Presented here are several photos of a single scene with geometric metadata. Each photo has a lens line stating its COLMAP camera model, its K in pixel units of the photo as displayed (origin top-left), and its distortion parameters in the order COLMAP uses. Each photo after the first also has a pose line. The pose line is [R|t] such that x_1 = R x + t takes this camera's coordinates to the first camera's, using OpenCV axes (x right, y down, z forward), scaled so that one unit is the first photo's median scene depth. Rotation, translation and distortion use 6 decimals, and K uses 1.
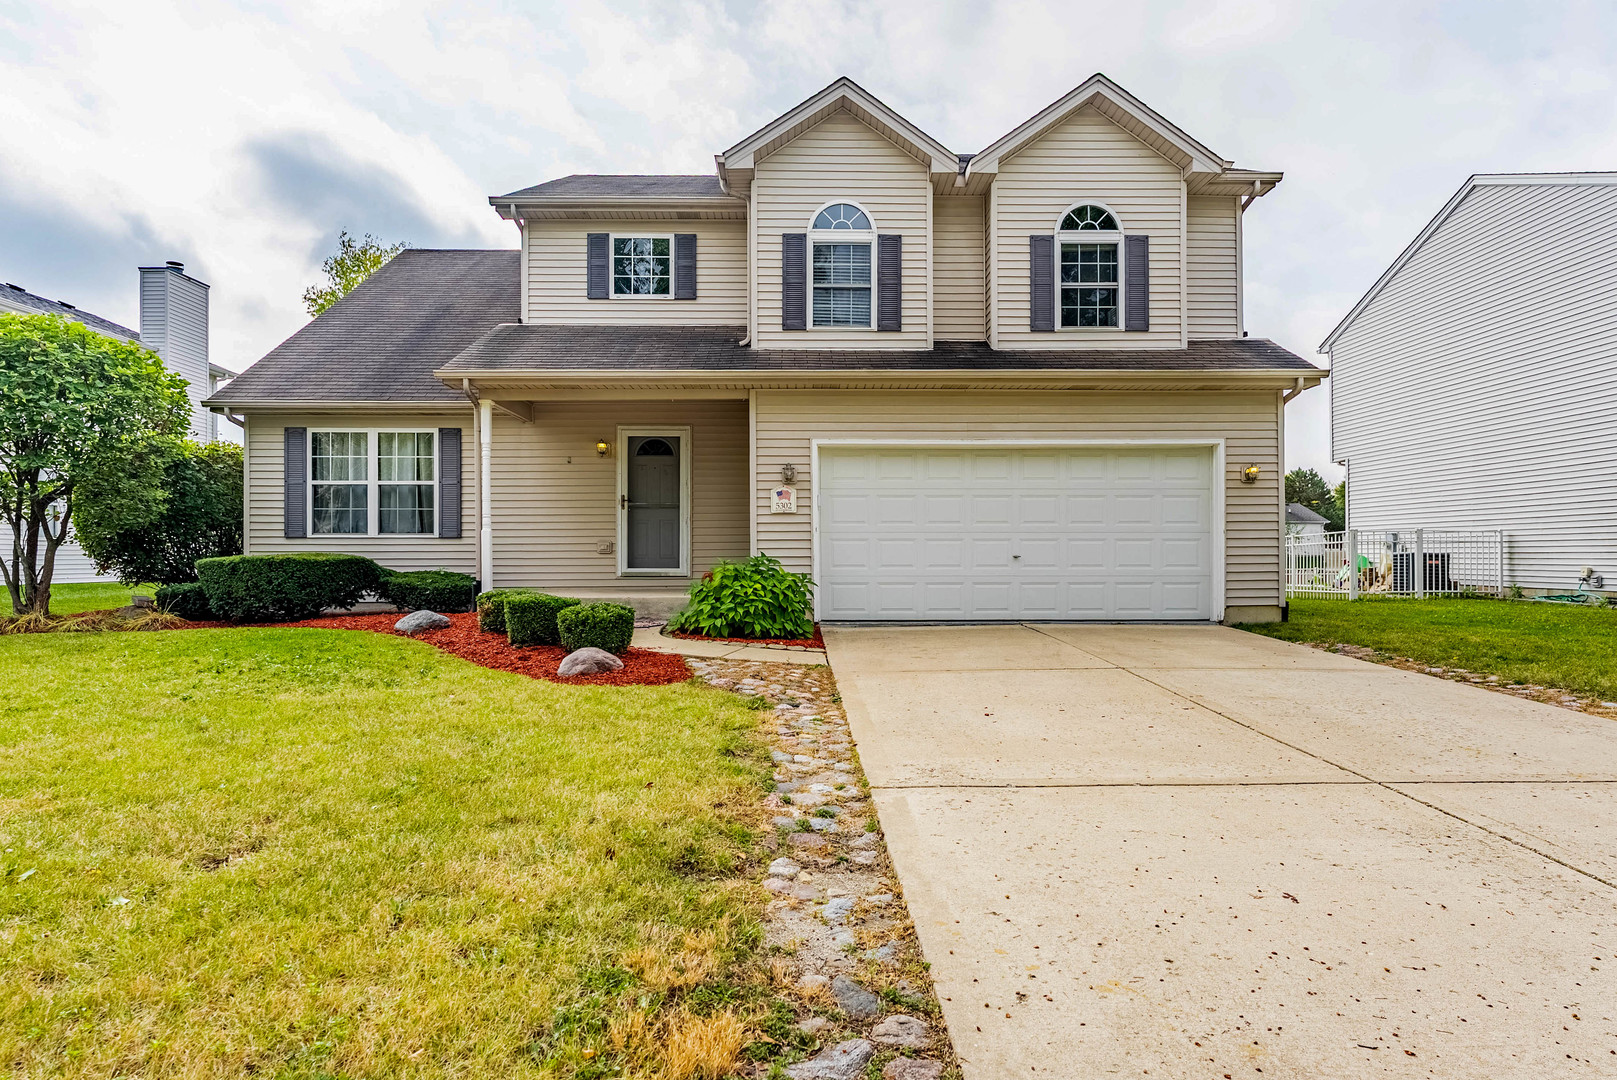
lens RADIAL K [[866.5, 0, 809.5], [0, 866.5, 544.9], [0, 0, 1]] dist [-0.007728, 0.001308]
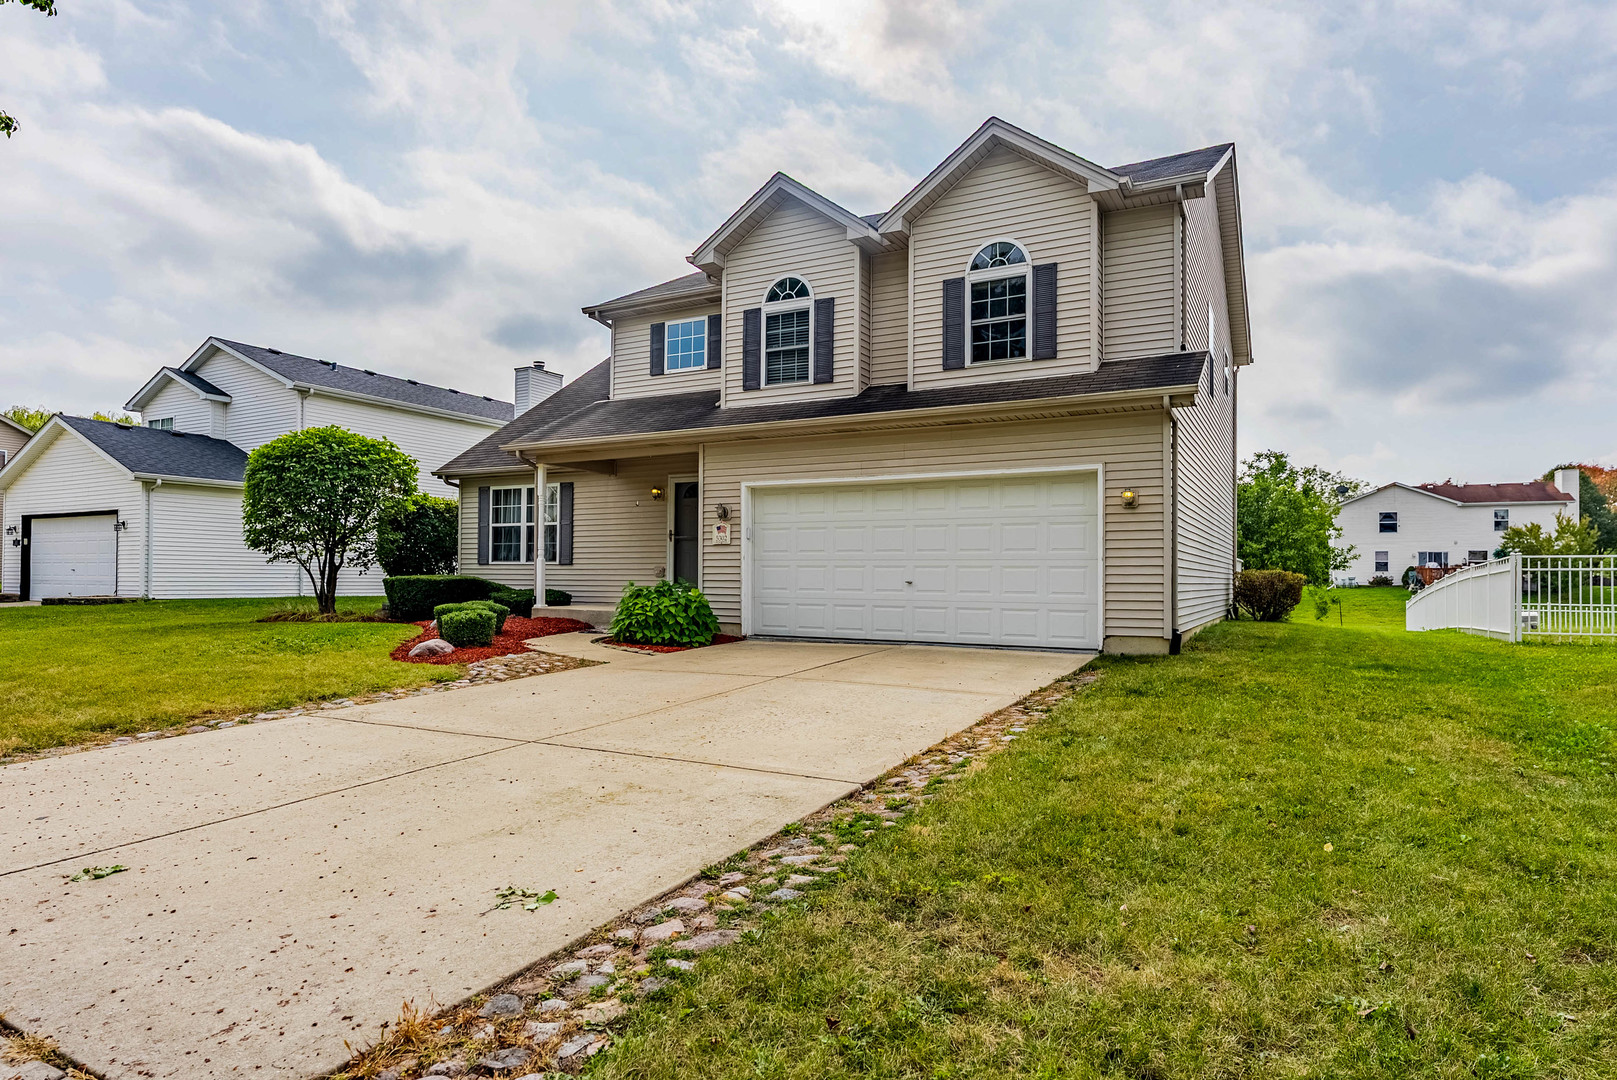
lens RADIAL K [[866.5, 0, 839.8], [0, 866.5, 552.0], [0, 0, 1]] dist [-0.007728, 0.001308]
pose [[0.889857, -0.005381, -0.456207, 0.624825], [-0.004207, 0.999791, -0.019999, -0.002331], [0.456220, 0.019716, 0.889649, 0.002423]]
